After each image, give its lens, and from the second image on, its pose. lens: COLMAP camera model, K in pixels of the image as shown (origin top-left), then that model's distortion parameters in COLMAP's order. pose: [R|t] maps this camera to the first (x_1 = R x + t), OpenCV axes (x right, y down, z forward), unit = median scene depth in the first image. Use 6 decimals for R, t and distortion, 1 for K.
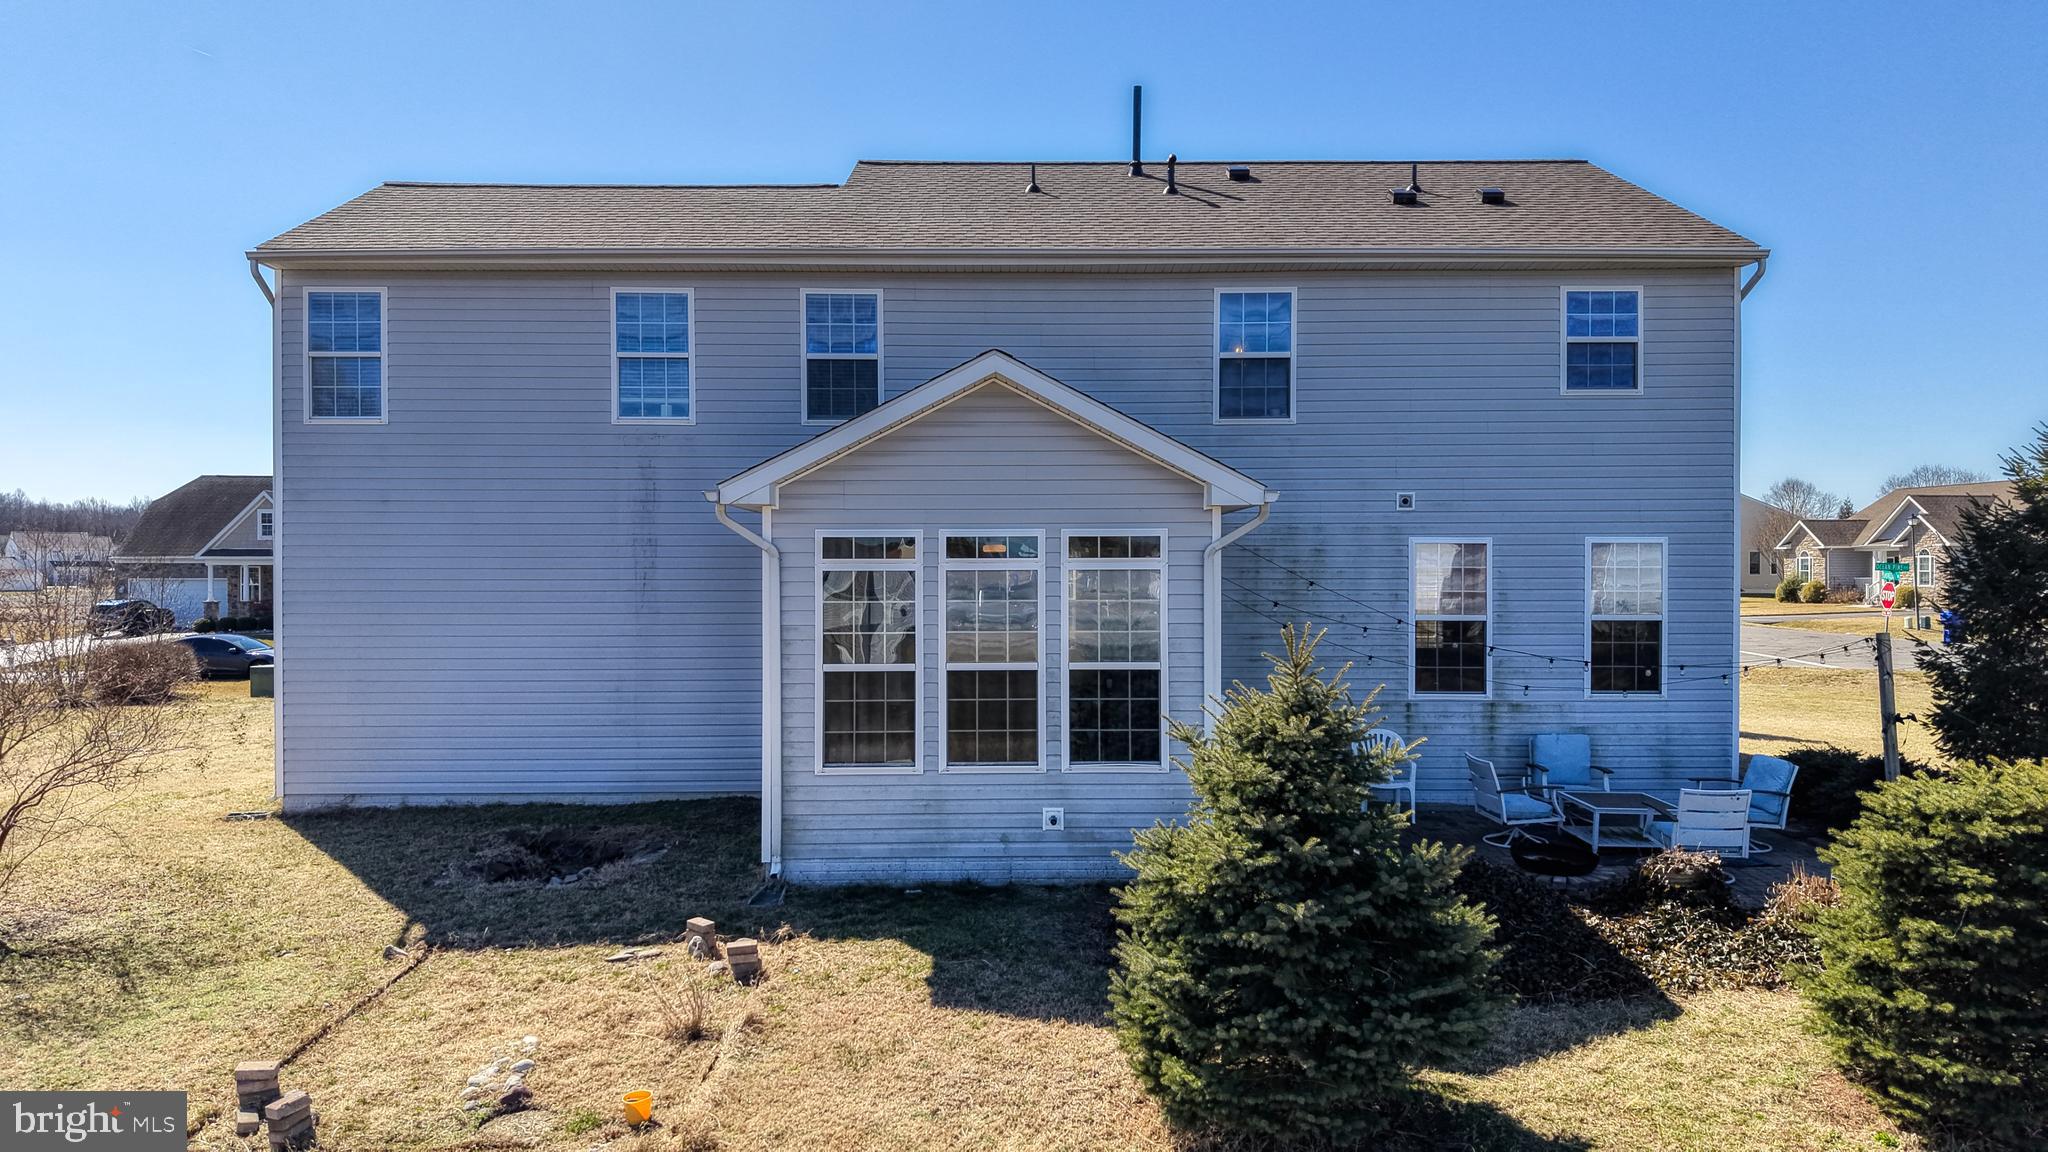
lens RADIAL K [[1363.7, 0, 1018.9], [0, 1363.7, 584.7], [0, 0, 1]] dist [0.053973, -0.065248]
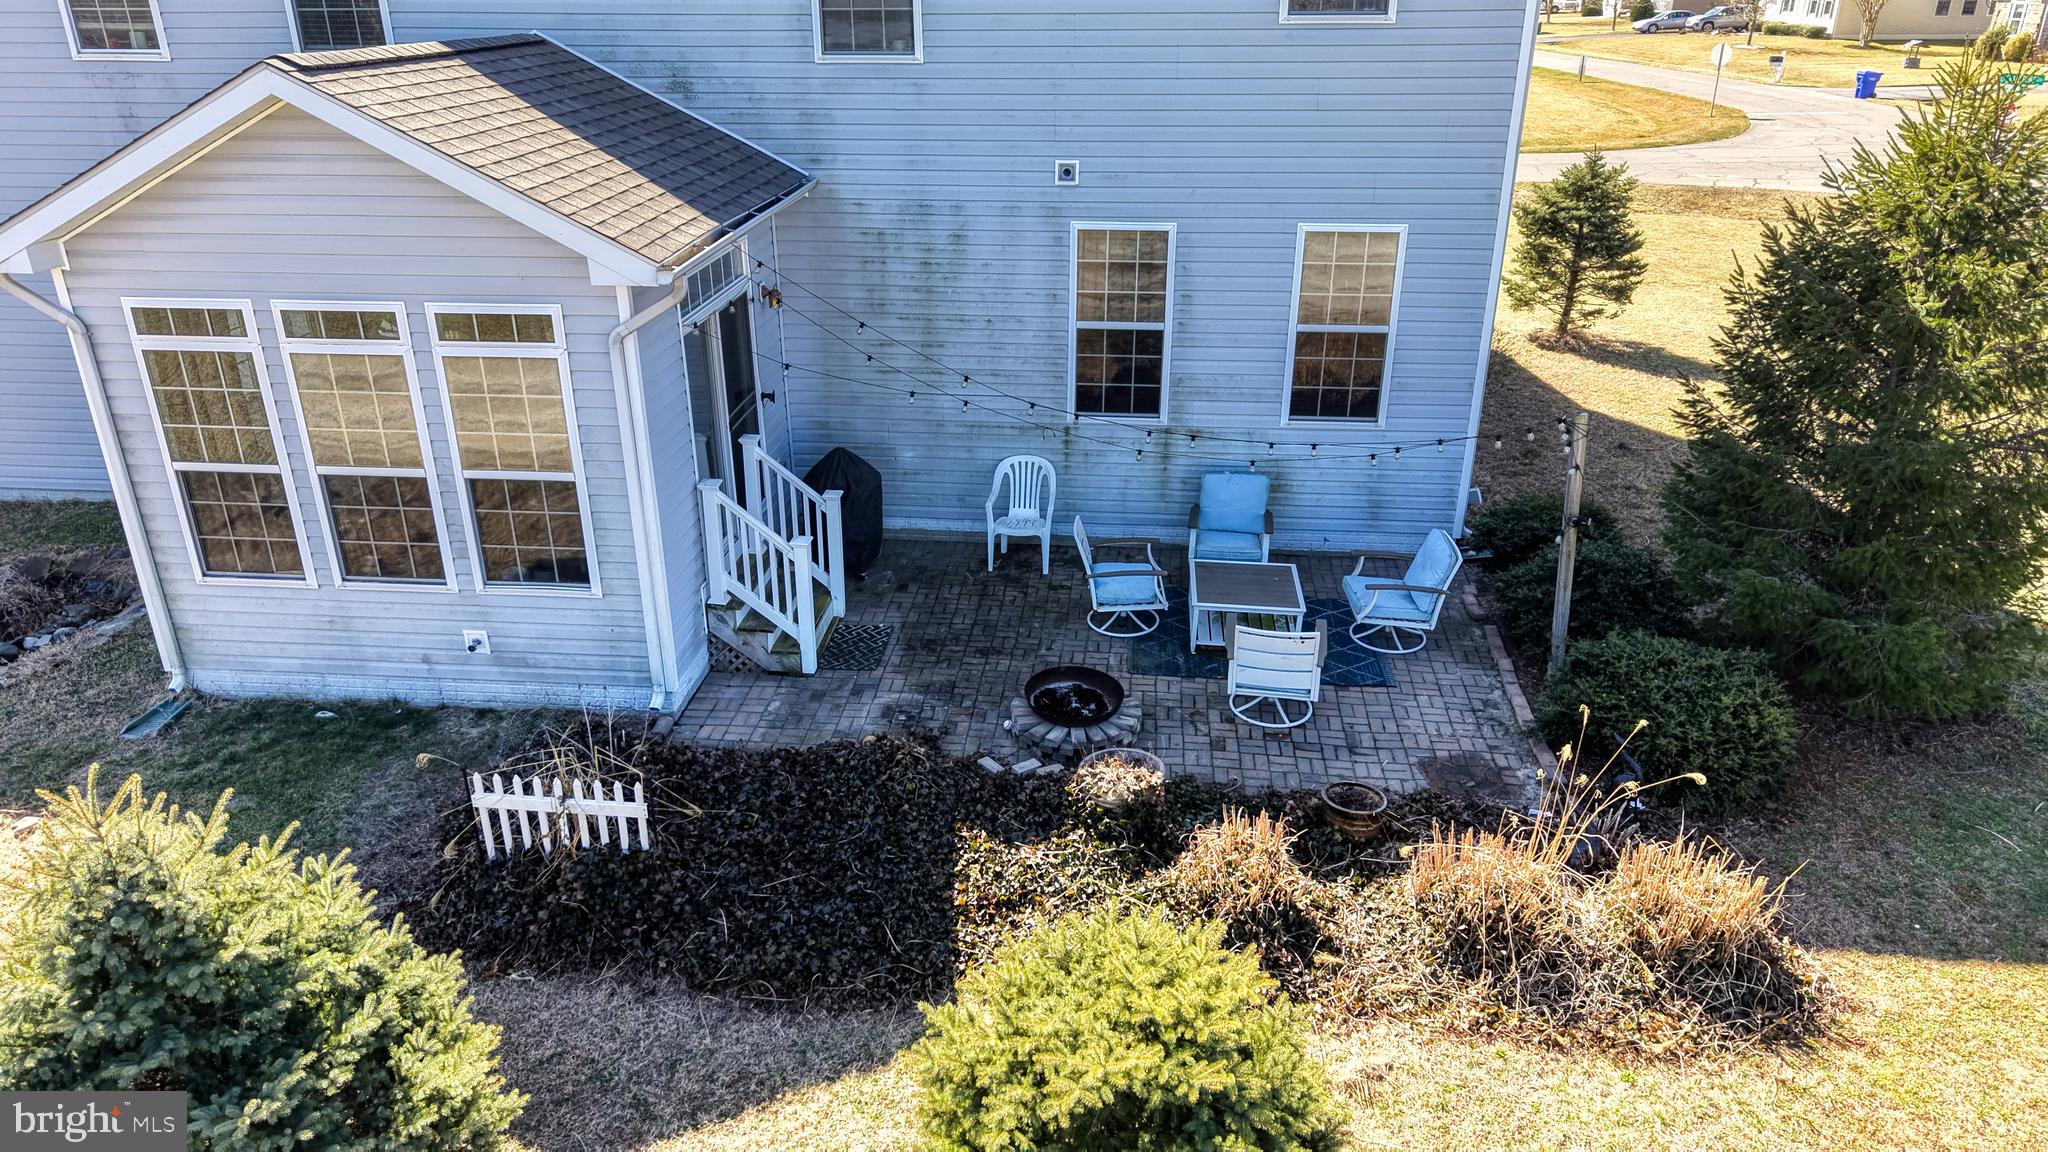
lens RADIAL K [[1363.7, 0, 1018.9], [0, 1363.7, 584.7], [0, 0, 1]] dist [0.053973, -0.065248]
pose [[0.994332, 0.041428, -0.097913, 0.341722], [0.001116, 0.916839, 0.399255, -0.156407], [0.106310, -0.397102, 0.911597, 0.206249]]
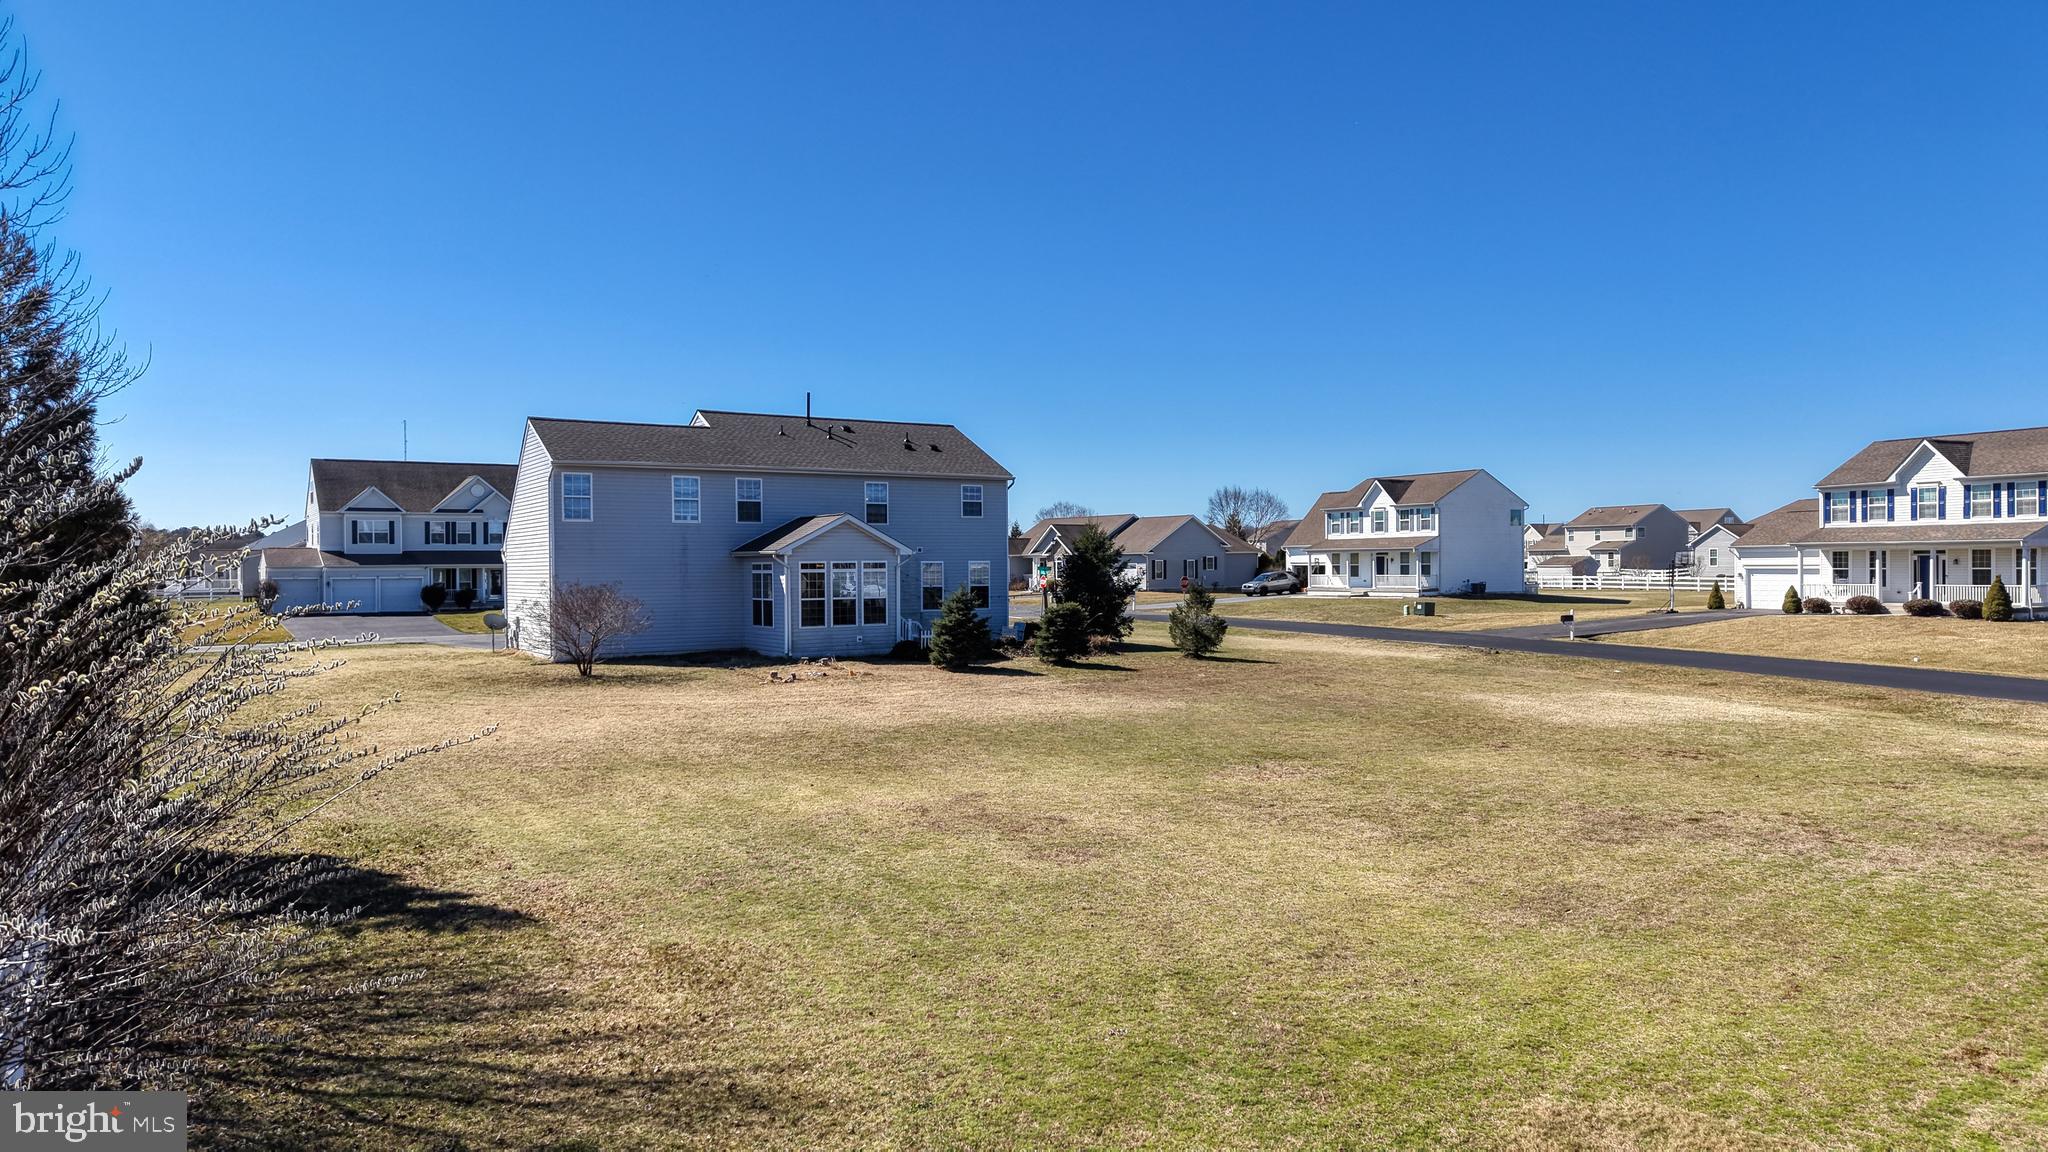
lens RADIAL K [[1332.3, 0, 1027.6], [0, 1332.3, 588.3], [0, 0, 1]] dist [0.105938, -0.063632]
pose [[0.850071, -0.013762, 0.526488, -1.146399], [0.012986, 0.999902, 0.005170, 0.015161], [-0.526507, 0.002442, 0.850167, -1.781664]]
